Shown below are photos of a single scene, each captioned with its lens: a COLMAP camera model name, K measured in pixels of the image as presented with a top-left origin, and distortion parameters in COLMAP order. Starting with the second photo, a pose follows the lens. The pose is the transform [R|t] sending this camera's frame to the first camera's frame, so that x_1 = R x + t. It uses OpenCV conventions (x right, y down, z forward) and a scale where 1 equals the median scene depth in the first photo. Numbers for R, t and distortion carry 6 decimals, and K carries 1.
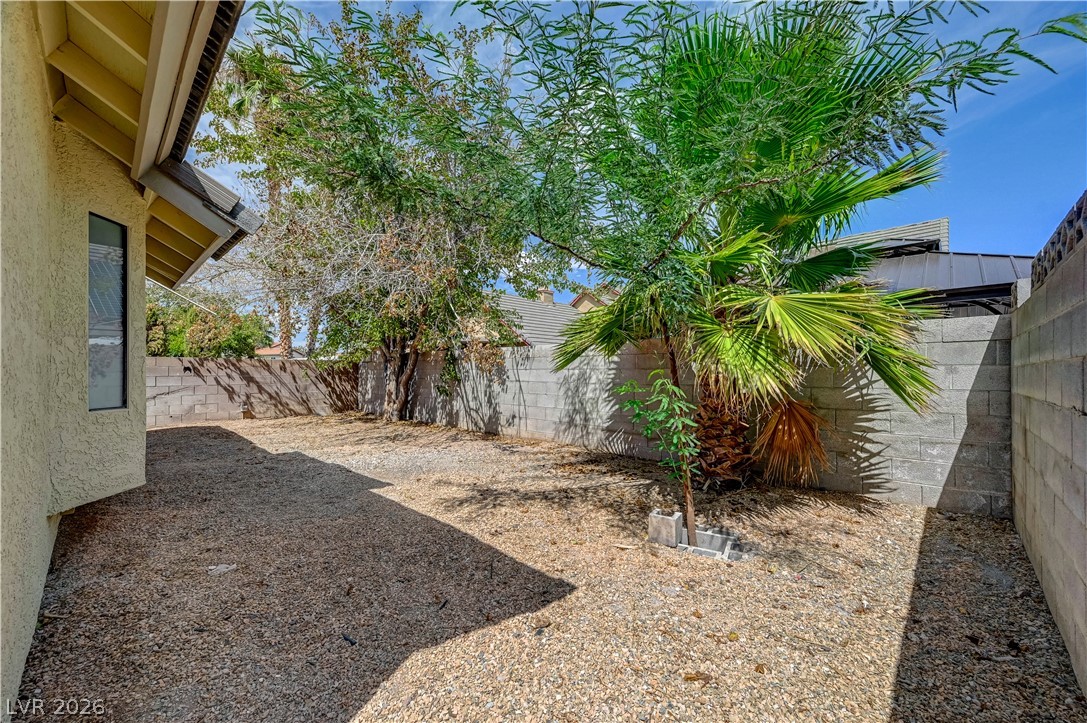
lens RADIAL K [[431.5, 0, 547.8], [0, 431.5, 368.9], [0, 0, 1]] dist [-0.000717, 0.000044]
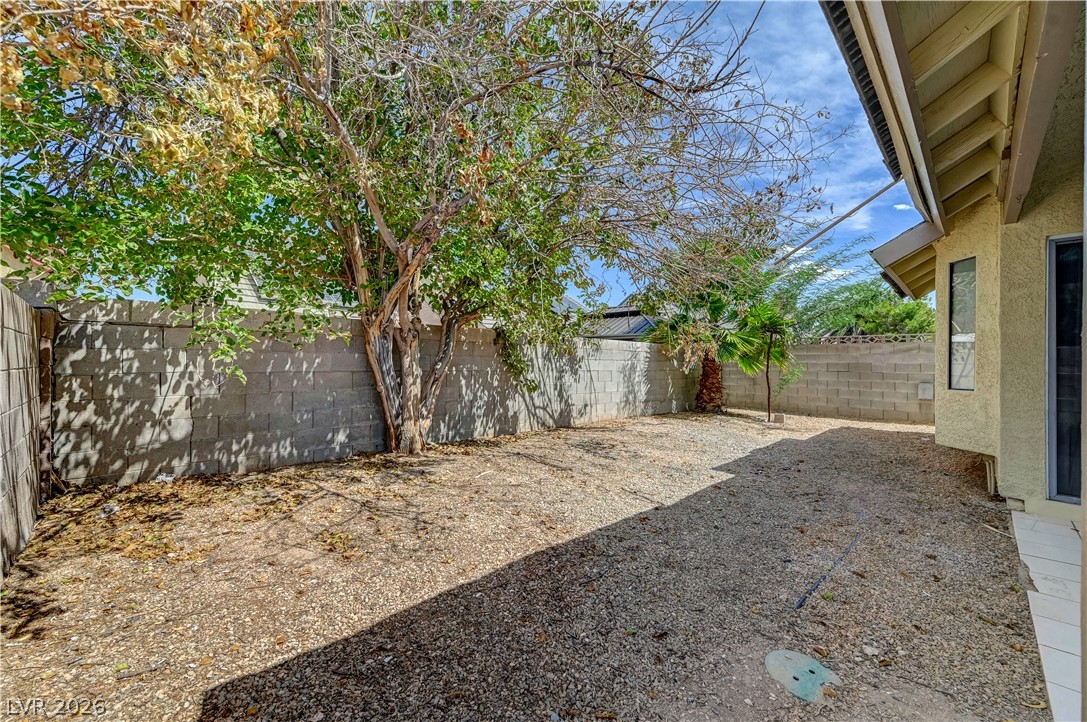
lens RADIAL K [[430.5, 0, 547.4], [0, 430.5, 360.2], [0, 0, 1]] dist [-0.002675, -0.000144]
pose [[0.019546, 0.006621, 0.999787, -1.053186], [-0.014137, 0.999880, -0.006345, 0.009769], [-0.999709, -0.014010, 0.019637, 1.024175]]
